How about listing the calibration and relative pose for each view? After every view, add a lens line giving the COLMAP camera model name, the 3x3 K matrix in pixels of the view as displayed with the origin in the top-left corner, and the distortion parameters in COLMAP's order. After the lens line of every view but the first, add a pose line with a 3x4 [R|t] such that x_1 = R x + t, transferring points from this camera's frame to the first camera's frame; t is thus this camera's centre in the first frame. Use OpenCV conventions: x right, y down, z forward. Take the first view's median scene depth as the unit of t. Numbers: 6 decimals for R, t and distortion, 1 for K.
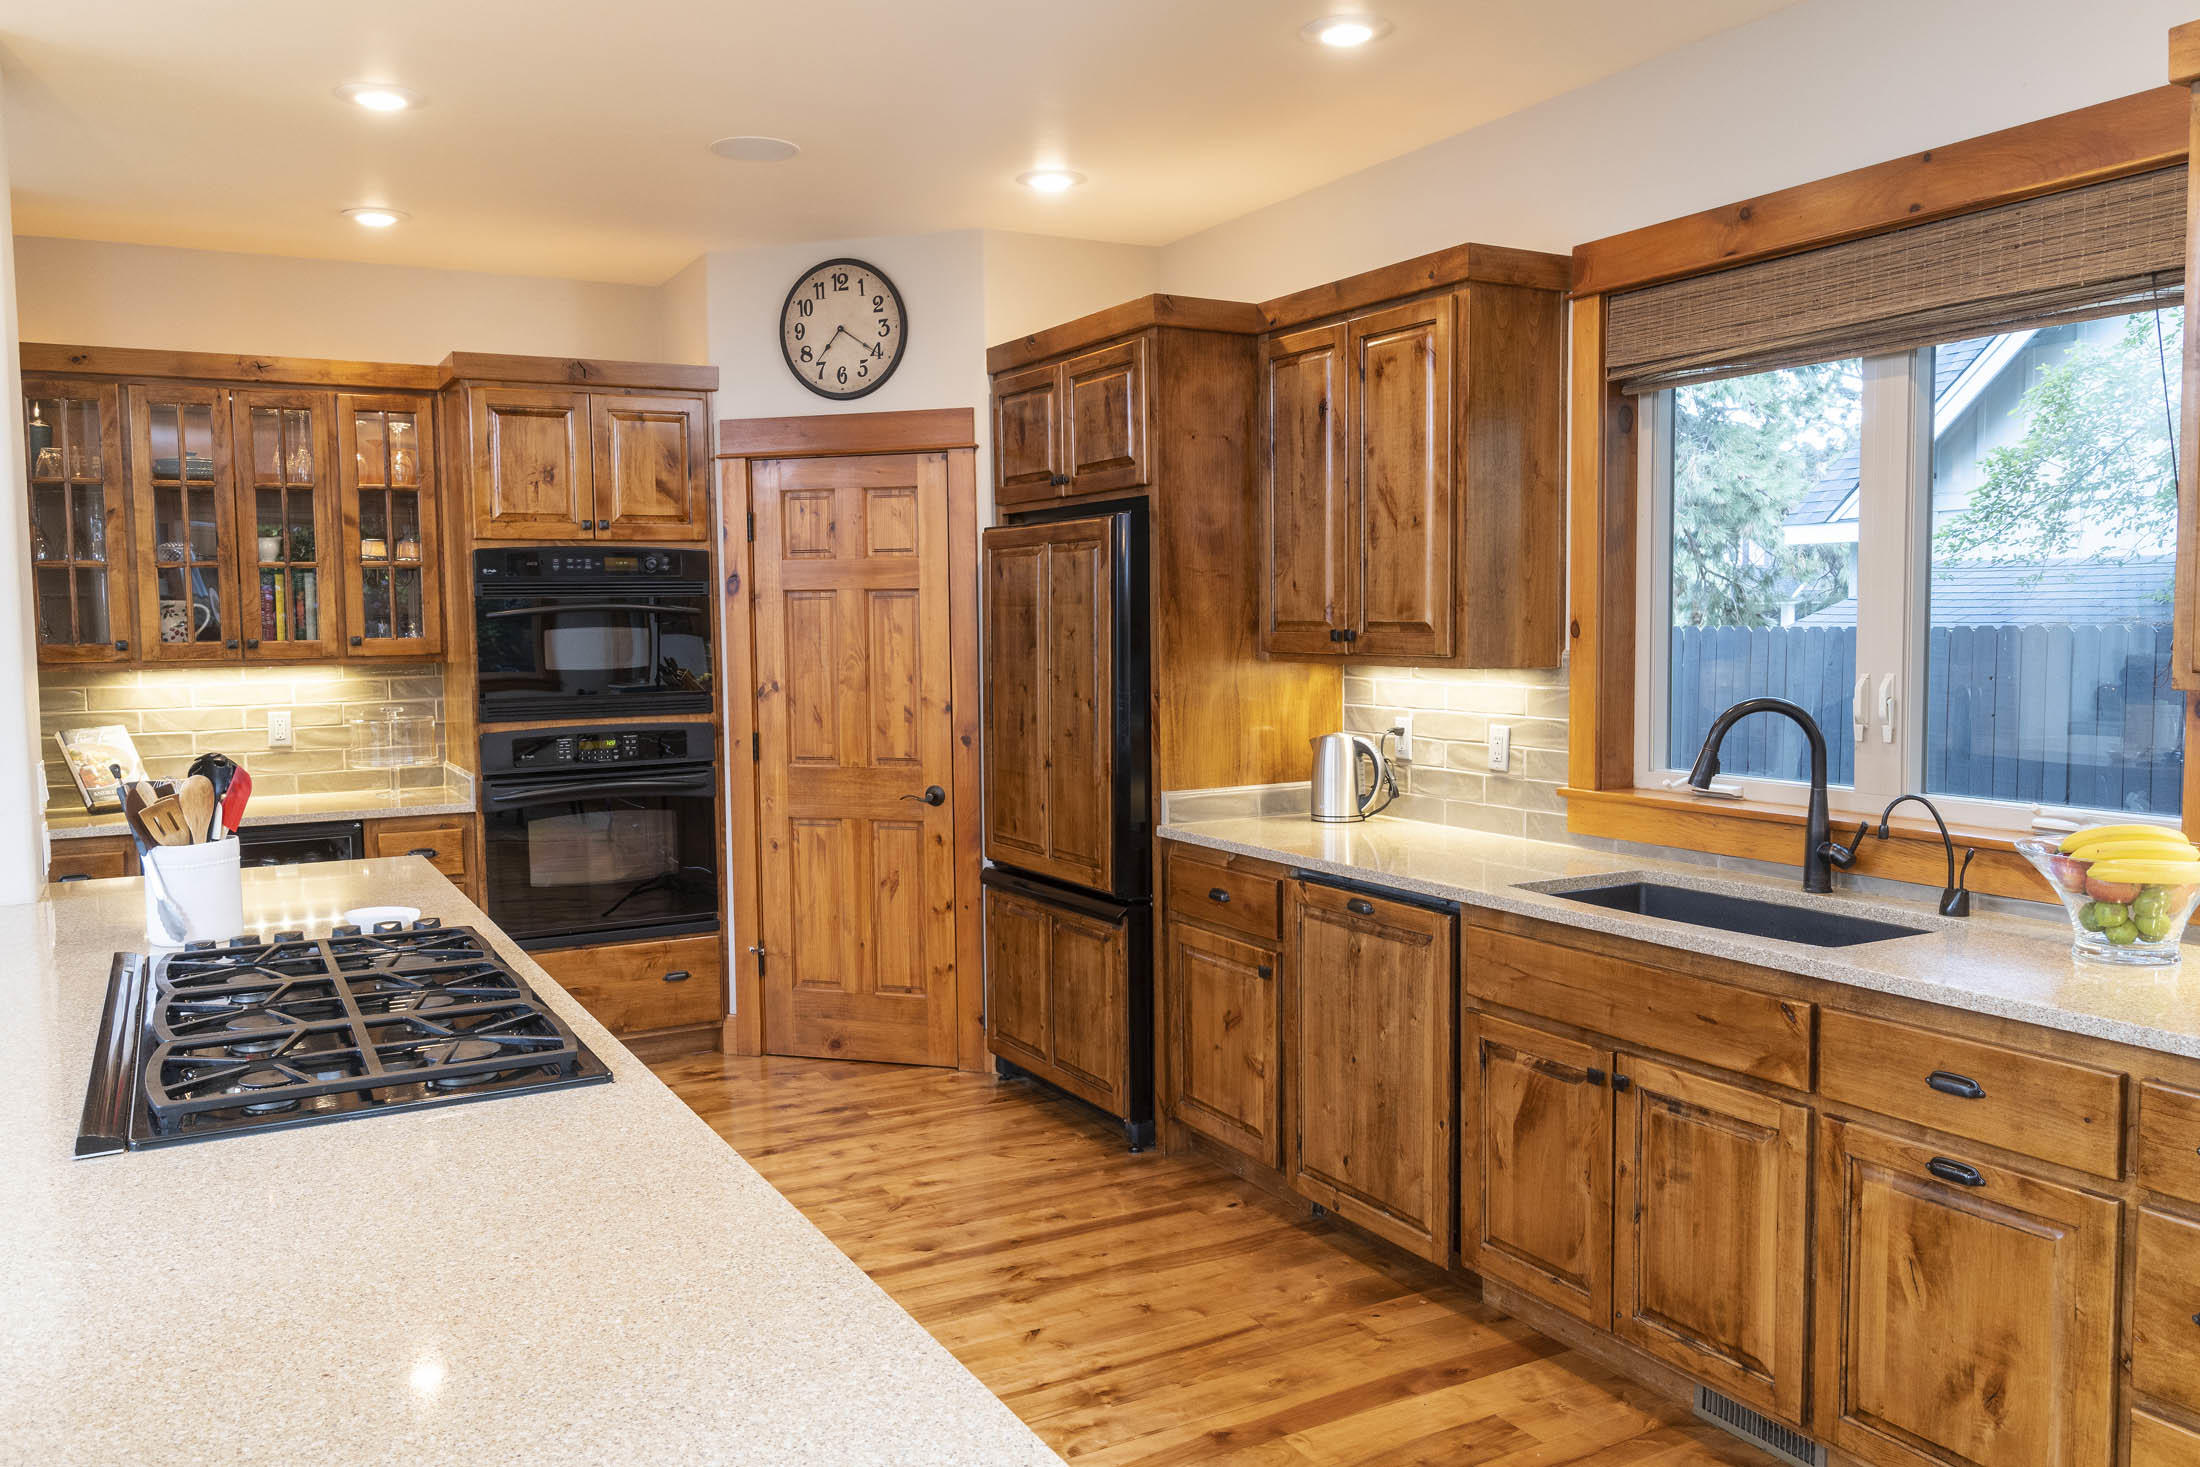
lens RADIAL K [[1728.6, 0, 1100.0], [0, 1728.6, 733.5], [0, 0, 1]] dist [-0.000201, -0.000062]
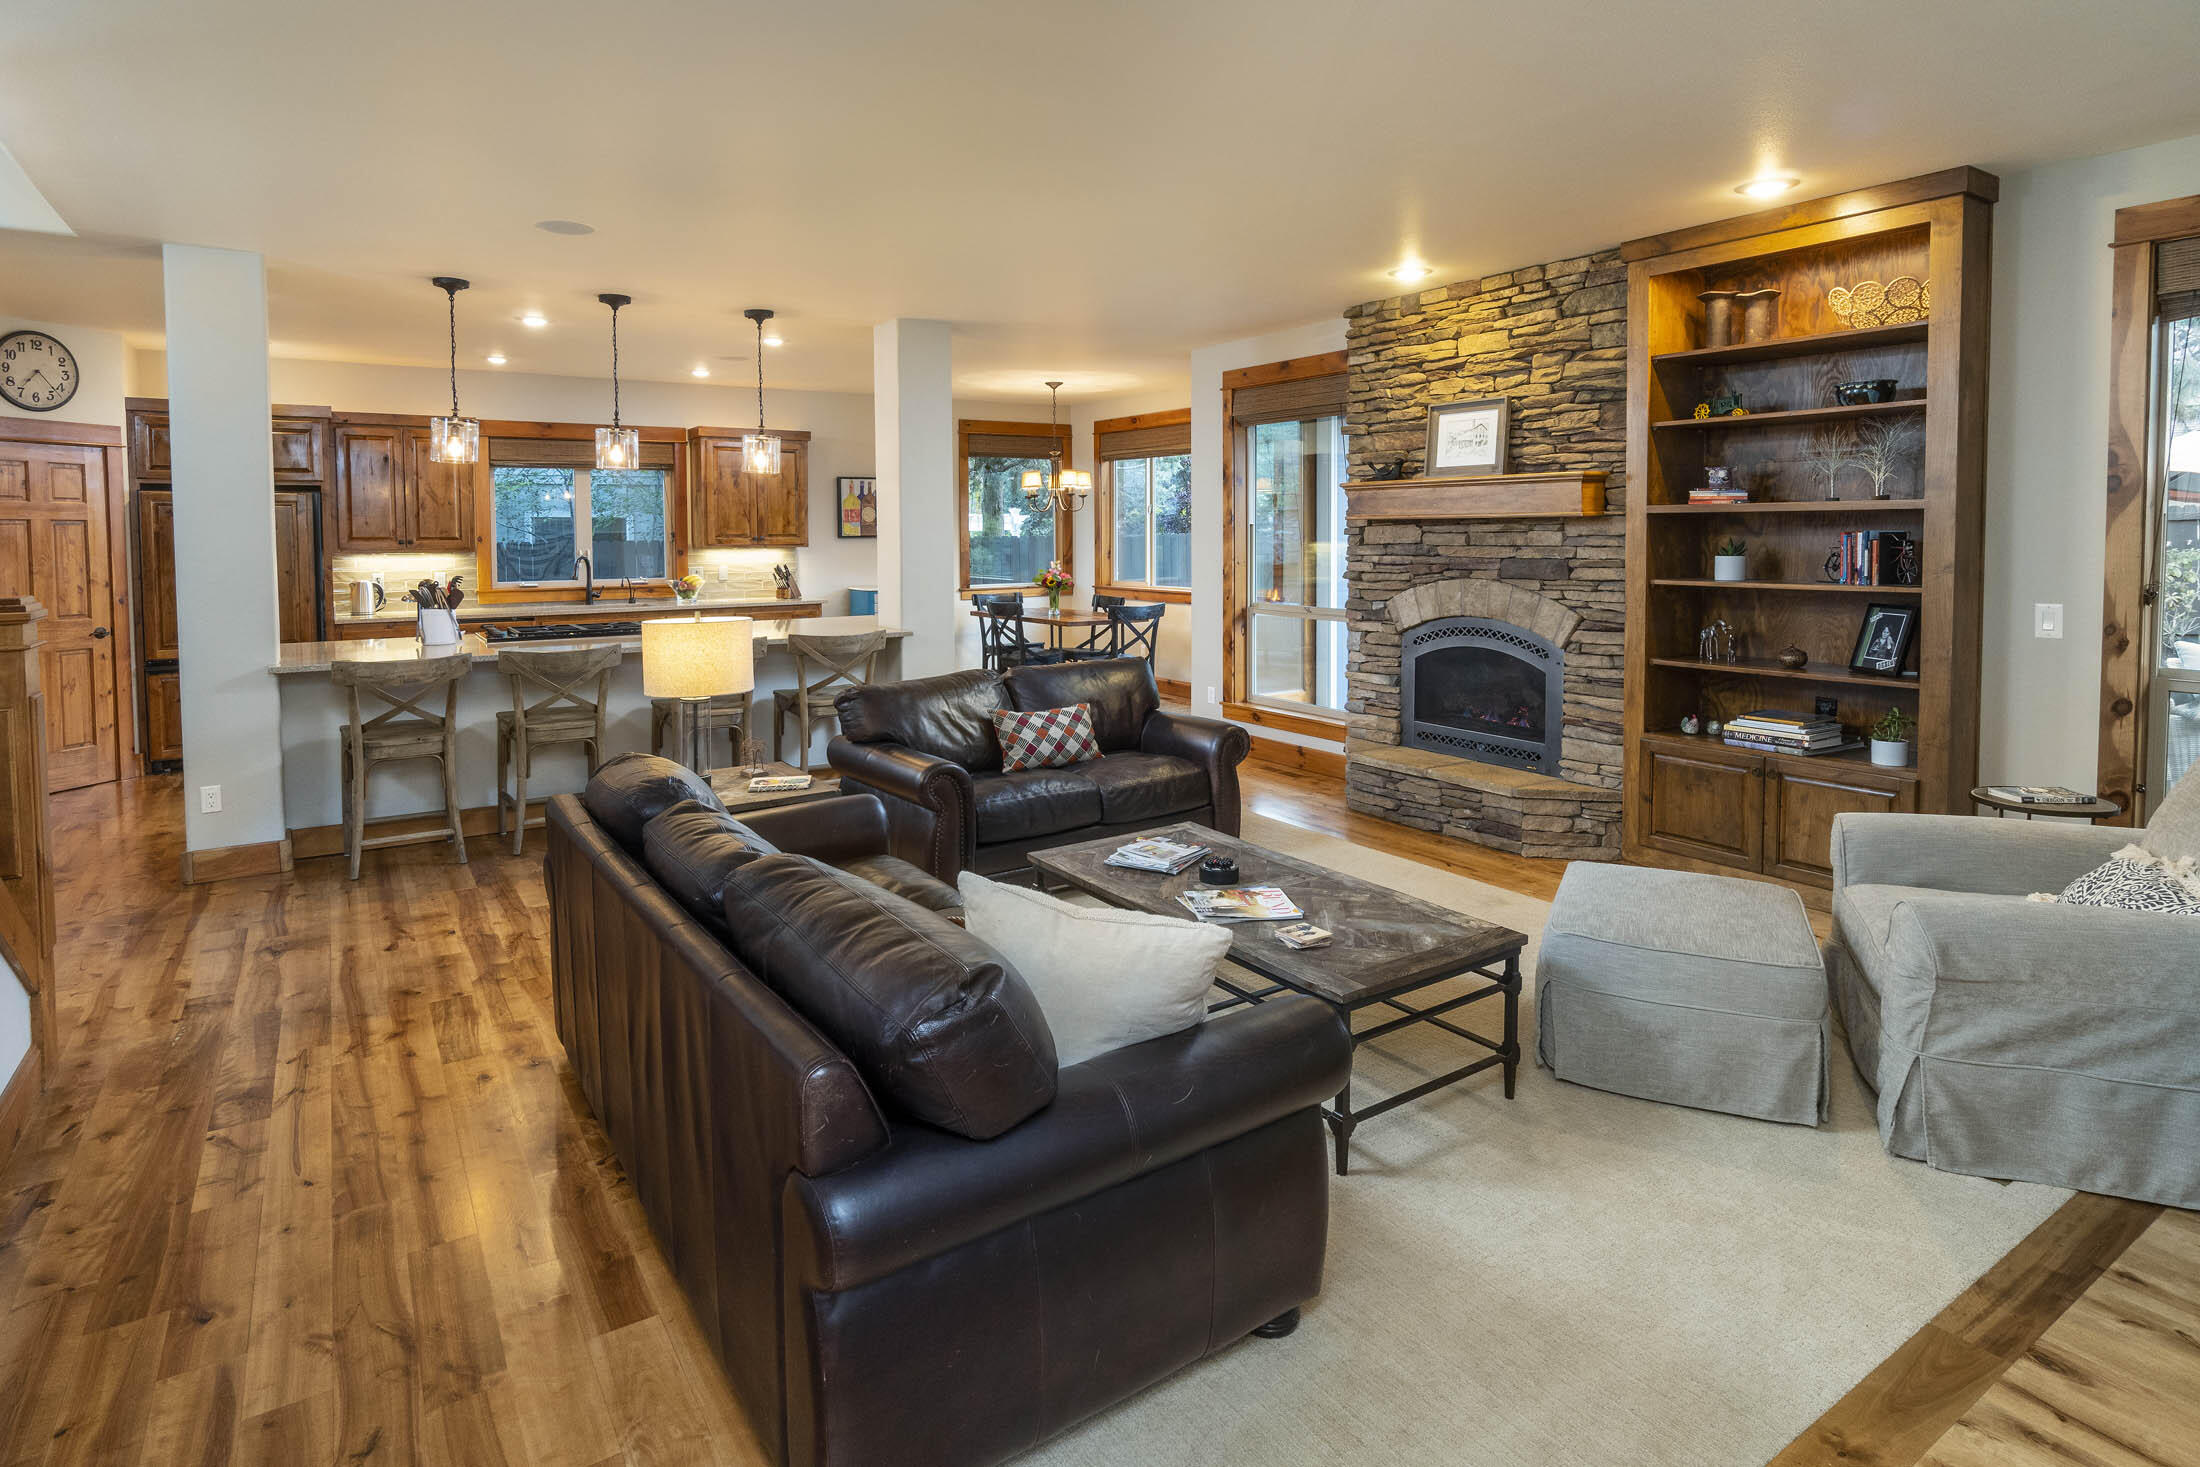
lens RADIAL K [[1139.9, 0, 1100.0], [0, 1139.9, 733.5], [0, 0, 1]] dist [-0.001681, -0.000745]
pose [[-0.096005, -0.165550, 0.981517, -1.480655], [0.076609, 0.981918, 0.173111, 0.013228], [-0.992428, 0.091813, -0.081586, 0.044853]]
